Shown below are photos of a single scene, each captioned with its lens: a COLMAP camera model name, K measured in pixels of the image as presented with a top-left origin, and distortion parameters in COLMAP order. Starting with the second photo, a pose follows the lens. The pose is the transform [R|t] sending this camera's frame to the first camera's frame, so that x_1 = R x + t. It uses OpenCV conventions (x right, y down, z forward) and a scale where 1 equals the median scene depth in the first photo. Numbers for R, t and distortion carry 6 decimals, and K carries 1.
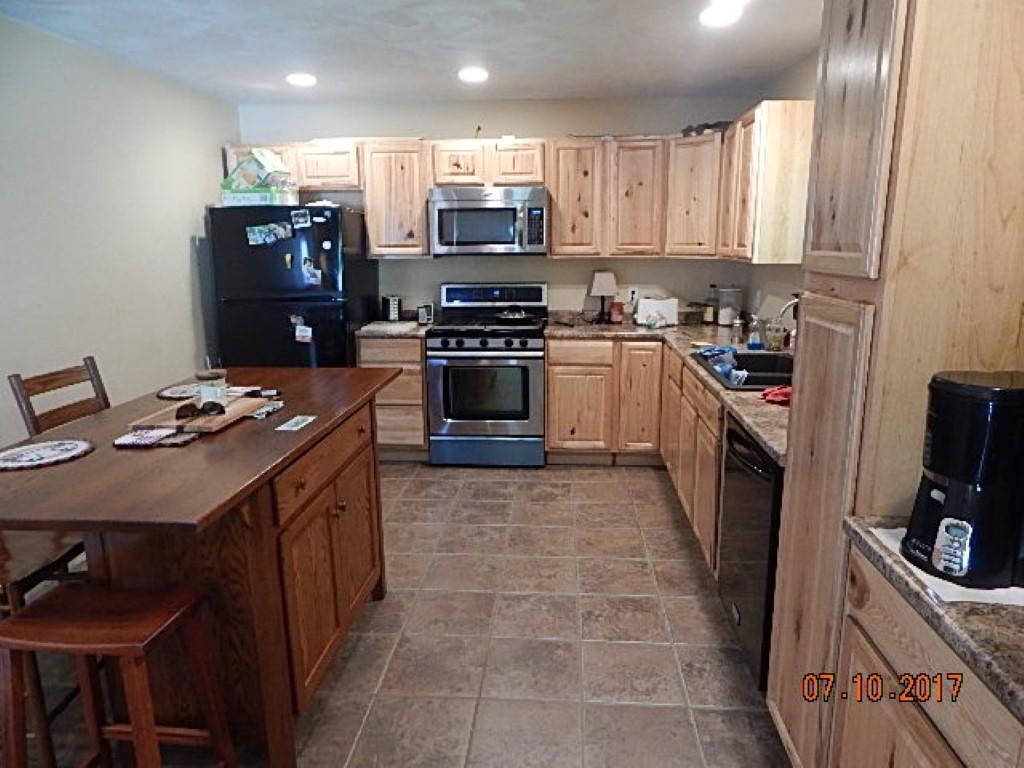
lens RADIAL K [[659.0, 0, 517.3], [0, 659.0, 378.6], [0, 0, 1]] dist [-0.006175, 0.000042]
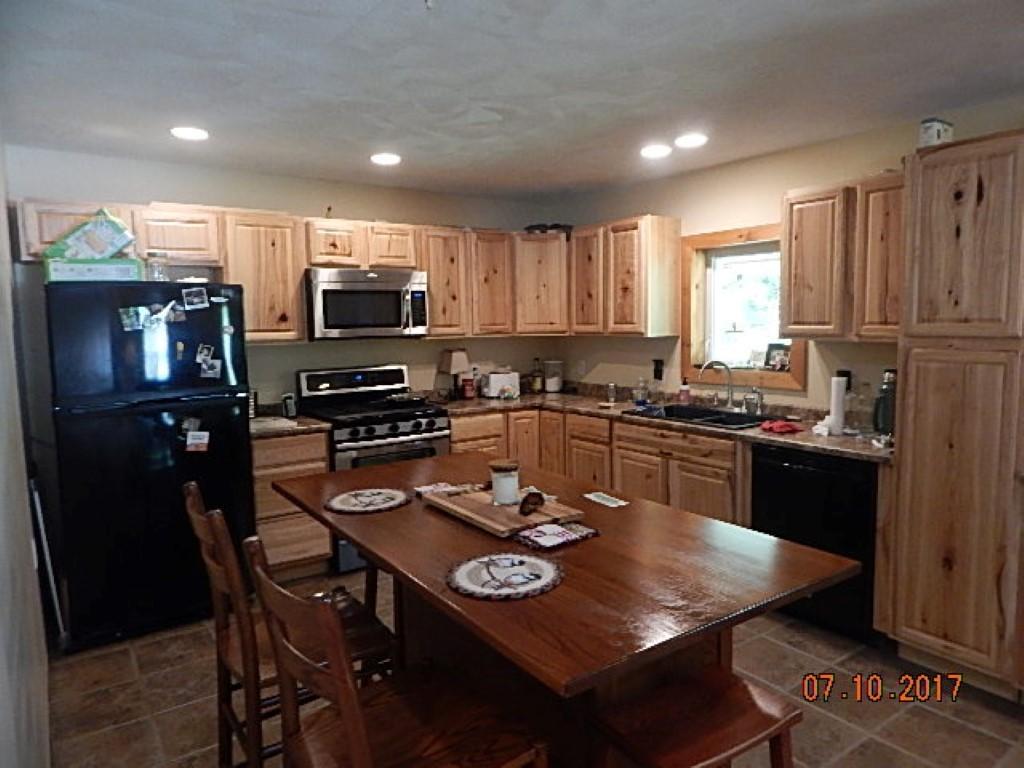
lens RADIAL K [[659.0, 0, 517.1], [0, 659.0, 385.5], [0, 0, 1]] dist [-0.006175, 0.000042]
pose [[0.772220, -0.071225, 0.631350, -0.501317], [0.145815, 0.987041, -0.066999, -0.024224], [-0.618396, 0.143798, 0.772599, 0.138313]]
